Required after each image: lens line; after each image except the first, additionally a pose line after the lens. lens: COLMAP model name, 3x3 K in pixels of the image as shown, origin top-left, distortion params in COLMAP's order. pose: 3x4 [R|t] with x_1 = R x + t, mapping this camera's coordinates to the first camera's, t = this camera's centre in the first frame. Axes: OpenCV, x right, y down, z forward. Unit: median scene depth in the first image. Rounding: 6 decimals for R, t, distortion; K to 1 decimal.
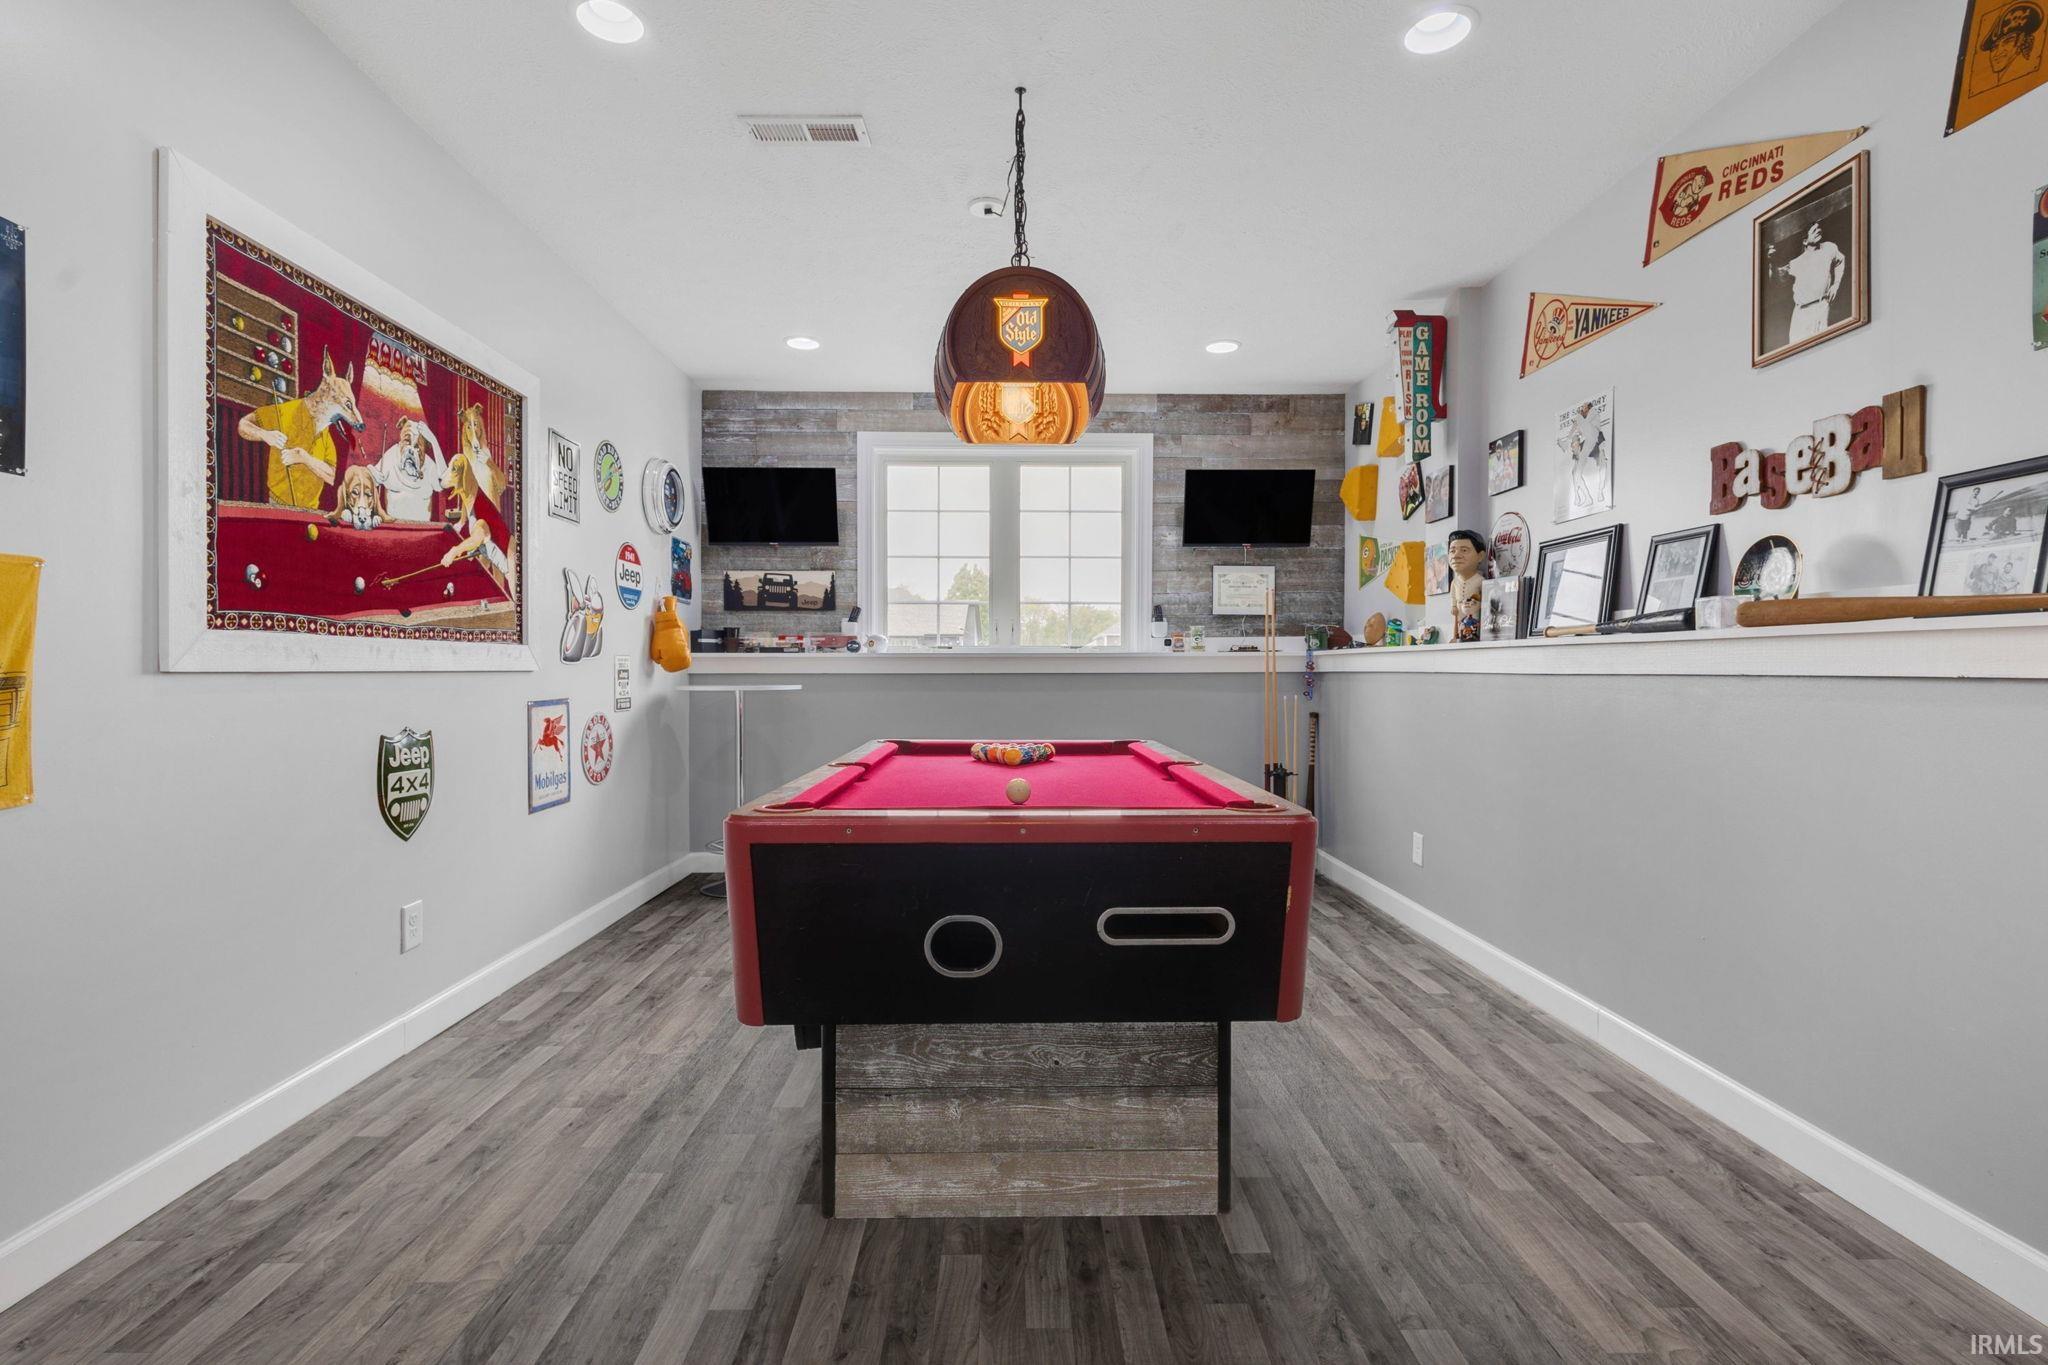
lens RADIAL K [[941.4, 0, 1022.6], [0, 941.4, 677.1], [0, 0, 1]] dist [0.011266, -0.002238]
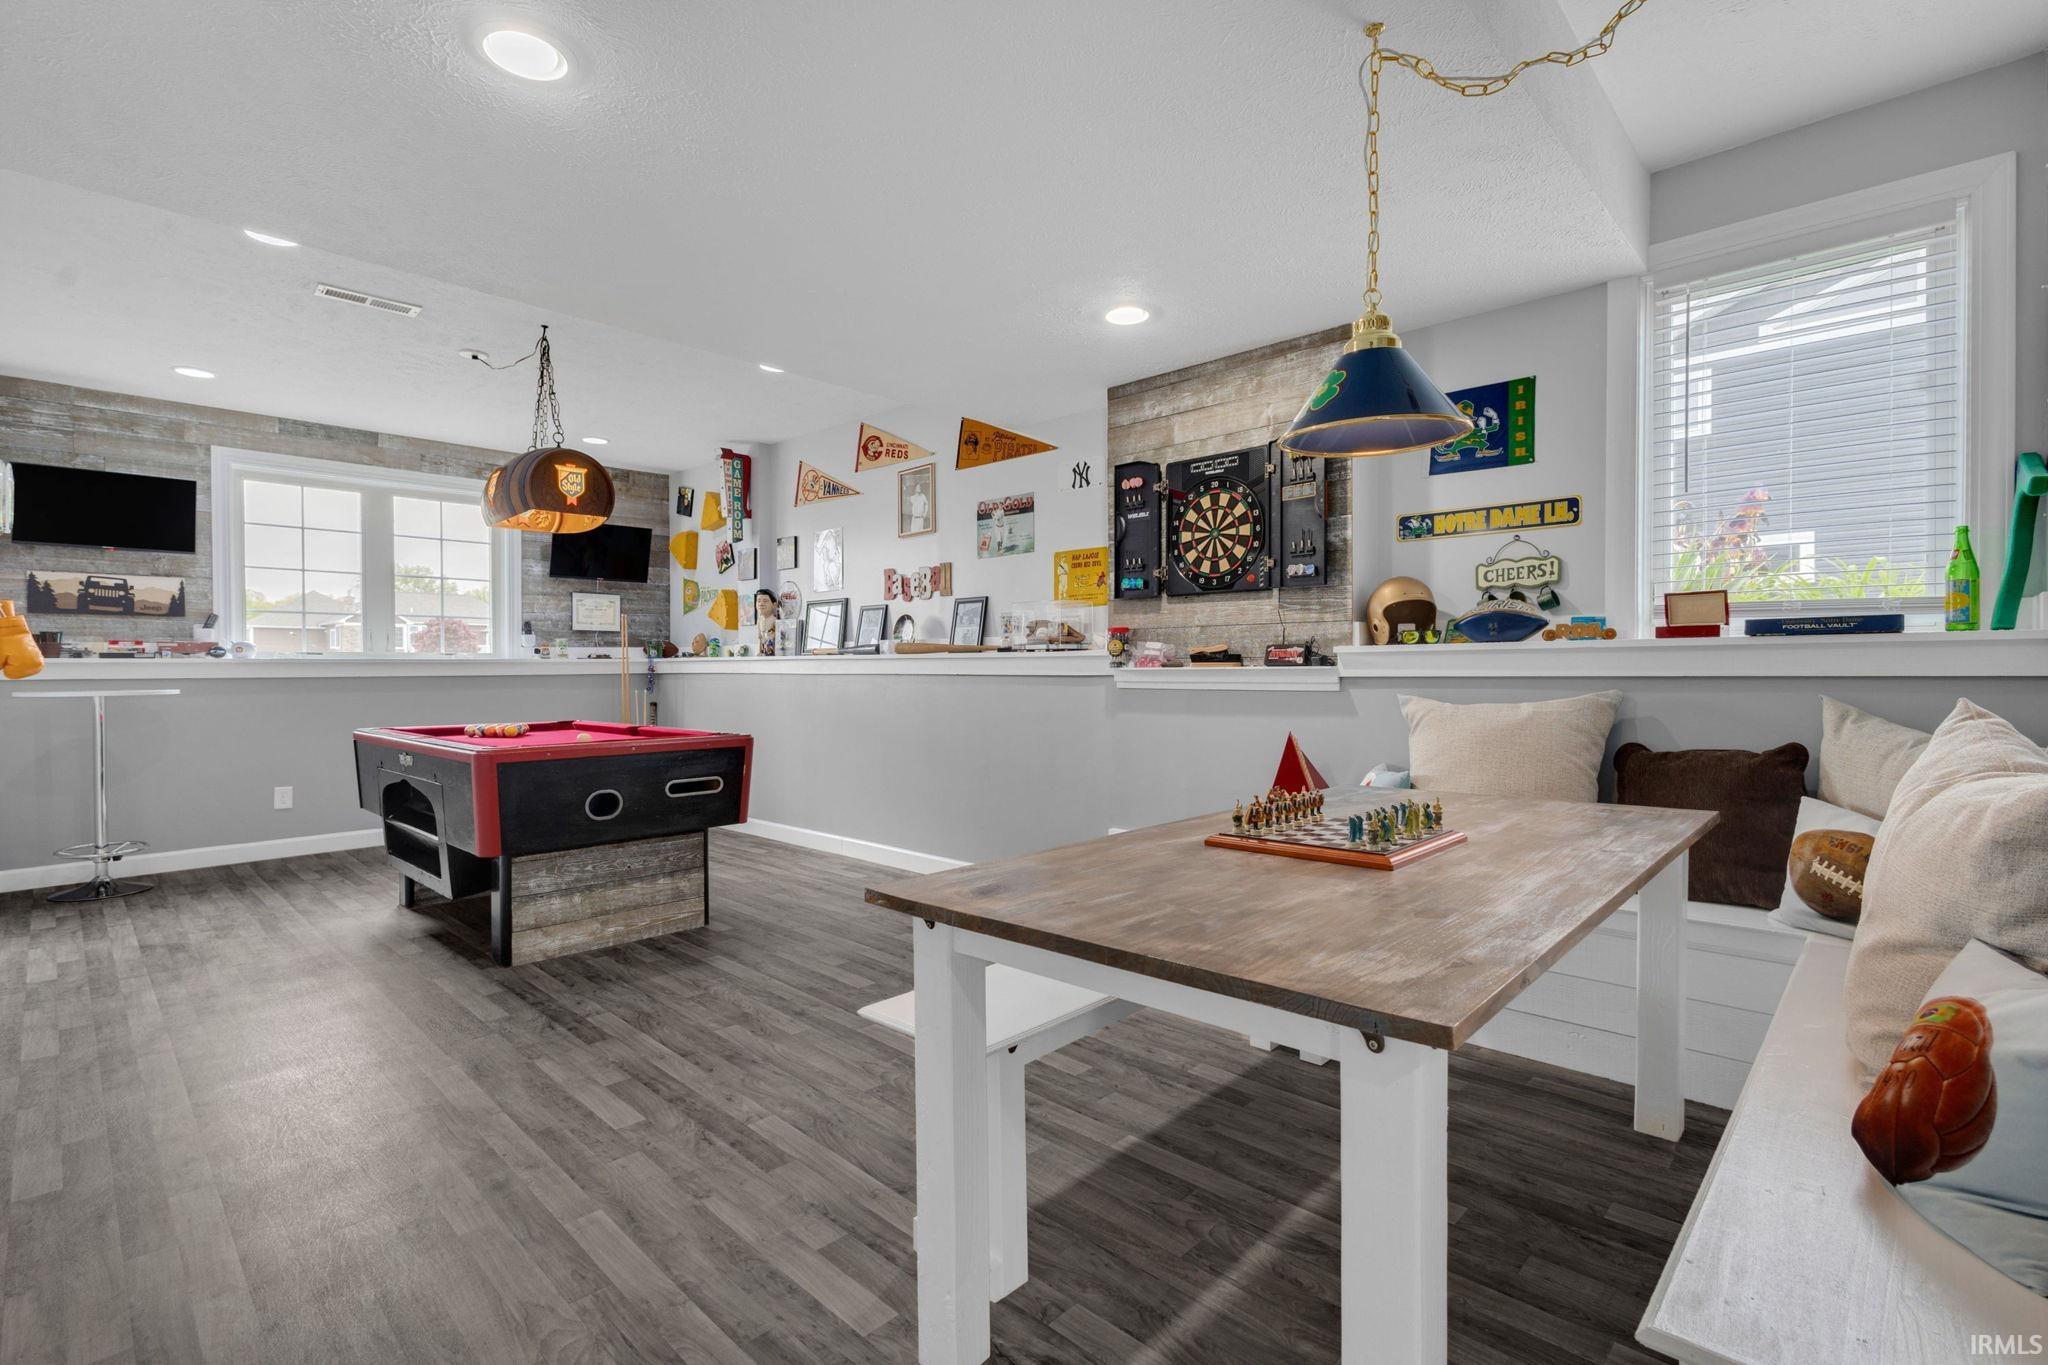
lens RADIAL K [[941.4, 0, 1025.7], [0, 941.4, 679.2], [0, 0, 1]] dist [0.011266, -0.002238]
pose [[0.707971, -0.011705, 0.706145, -0.410633], [0.009495, 0.999930, 0.007055, -0.002269], [-0.706178, 0.001710, 0.708033, -0.545356]]
